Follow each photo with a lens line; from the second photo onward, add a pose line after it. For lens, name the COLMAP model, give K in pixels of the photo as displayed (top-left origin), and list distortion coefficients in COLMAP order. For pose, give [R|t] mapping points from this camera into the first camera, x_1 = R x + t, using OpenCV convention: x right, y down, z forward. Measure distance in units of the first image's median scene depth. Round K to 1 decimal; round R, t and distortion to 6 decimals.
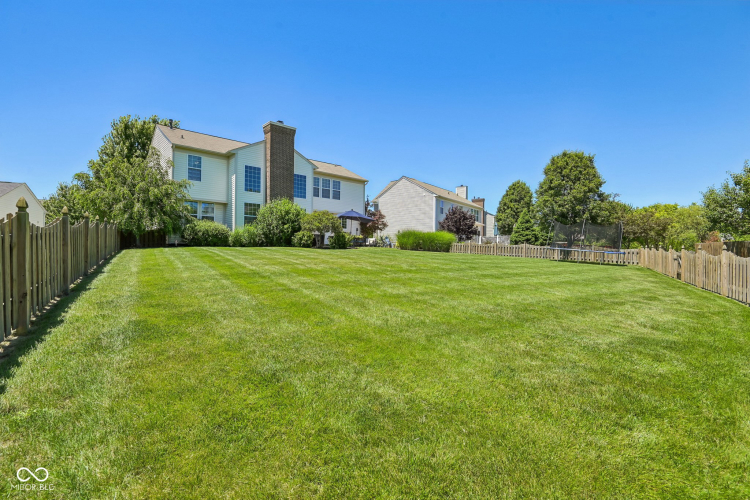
lens RADIAL K [[361.5, 0, 374.0], [0, 361.5, 251.2], [0, 0, 1]] dist [-0.014352, 0.000110]
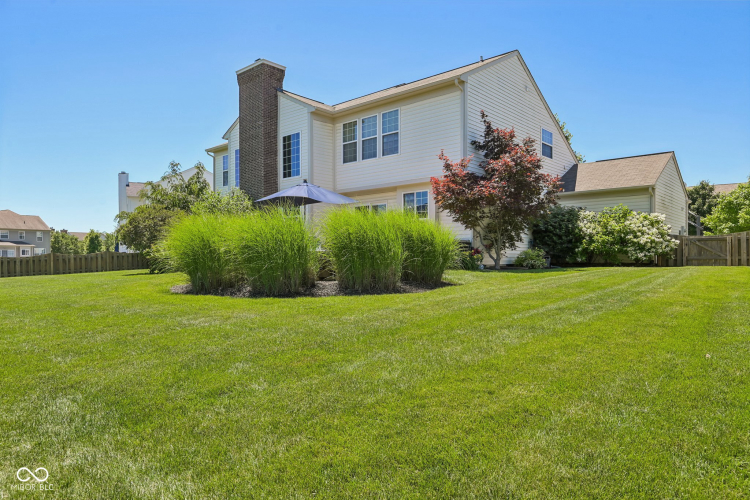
lens RADIAL K [[480.8, 0, 375.7], [0, 480.8, 256.3], [0, 0, 1]] dist [0.001803, 0.000397]
pose [[0.115997, -0.008835, -0.993210, 0.587037], [0.021560, 0.999747, -0.006375, -0.019901], [0.993016, -0.020674, 0.116158, 1.133300]]
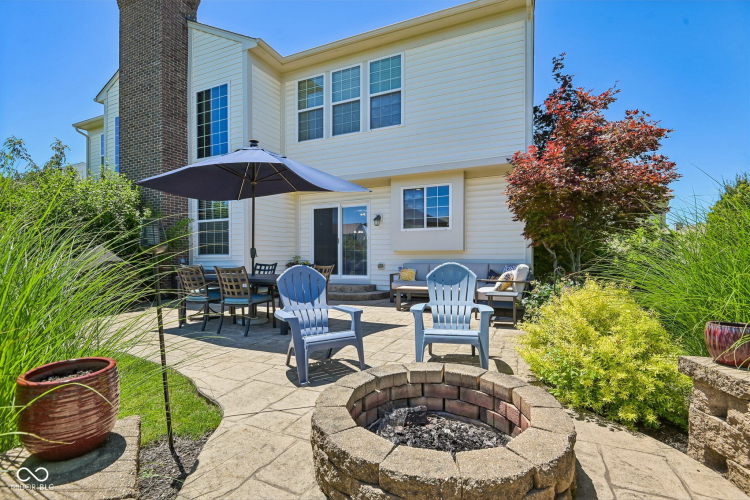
lens RADIAL K [[361.5, 0, 372.3], [0, 361.5, 263.5], [0, 0, 1]] dist [-0.014352, 0.000110]
pose [[0.401167, -0.001764, -0.916003, 0.182045], [0.022592, 0.999713, 0.007969, -0.049224], [0.915726, -0.023891, 0.401092, 1.089196]]
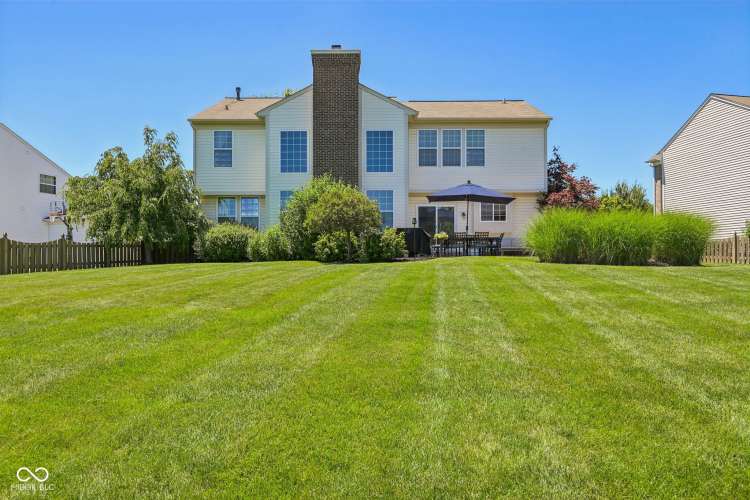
lens RADIAL K [[510.5, 0, 373.6], [0, 510.5, 254.0], [0, 0, 1]] dist [-0.011585, -0.003316]
pose [[0.739188, -0.017083, -0.673283, 0.350409], [0.015777, 0.999843, -0.008048, -0.014541], [0.673315, -0.004673, 0.739341, 0.438834]]
